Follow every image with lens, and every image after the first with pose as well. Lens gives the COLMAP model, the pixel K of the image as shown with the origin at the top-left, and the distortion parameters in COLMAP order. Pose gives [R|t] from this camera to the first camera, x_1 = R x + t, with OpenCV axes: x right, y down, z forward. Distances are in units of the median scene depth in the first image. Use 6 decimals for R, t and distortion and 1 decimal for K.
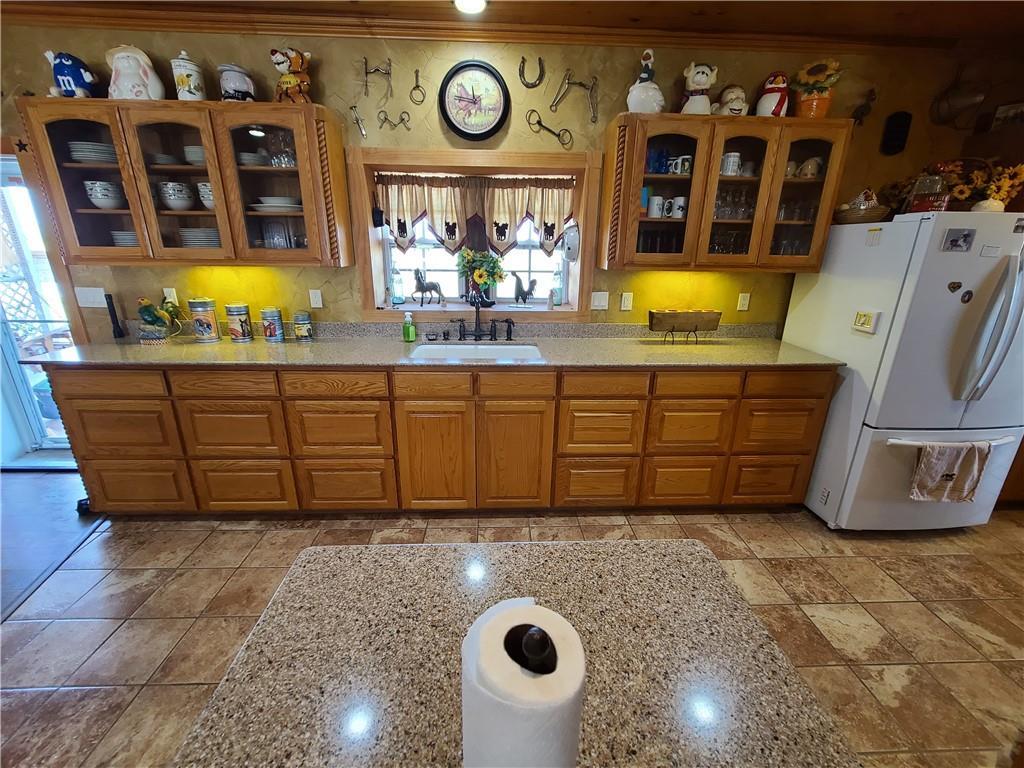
lens RADIAL K [[424.7, 0, 511.1], [0, 424.7, 383.1], [0, 0, 1]] dist [-0.009336, 0.002703]
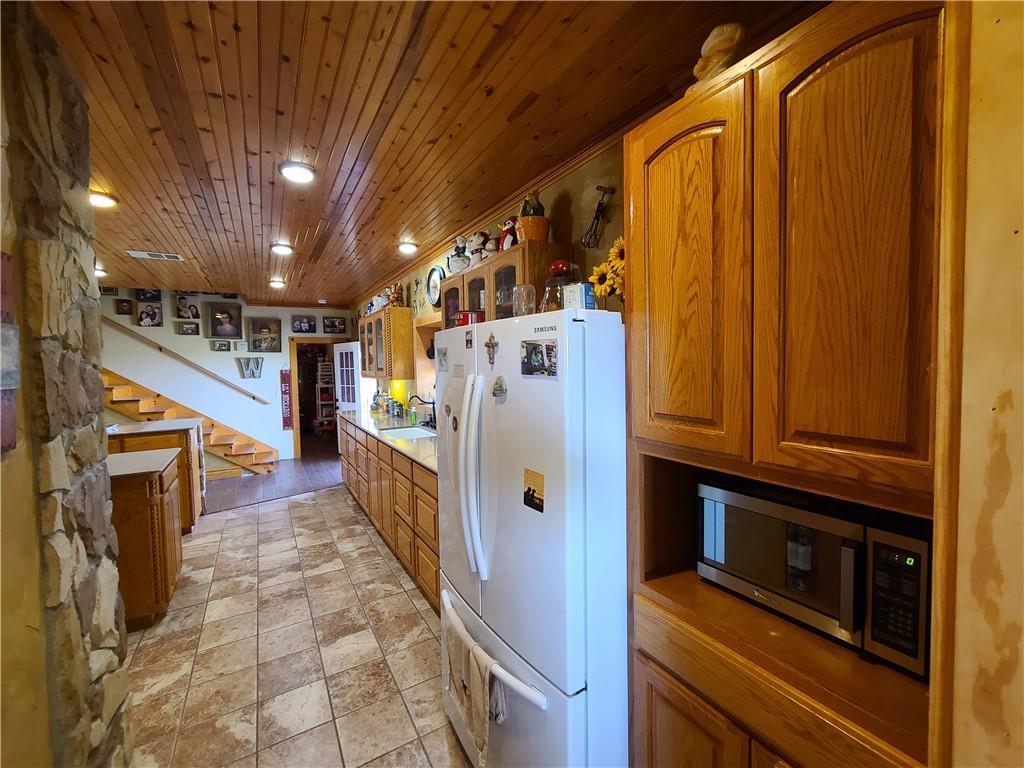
lens RADIAL K [[424.7, 0, 516.4], [0, 424.7, 384.1], [0, 0, 1]] dist [-0.009336, 0.002703]
pose [[0.486307, 0.029210, -0.873300, 1.713269], [-0.247488, 0.963119, -0.105603, -0.214232], [0.838007, 0.267487, 0.475600, 0.623133]]
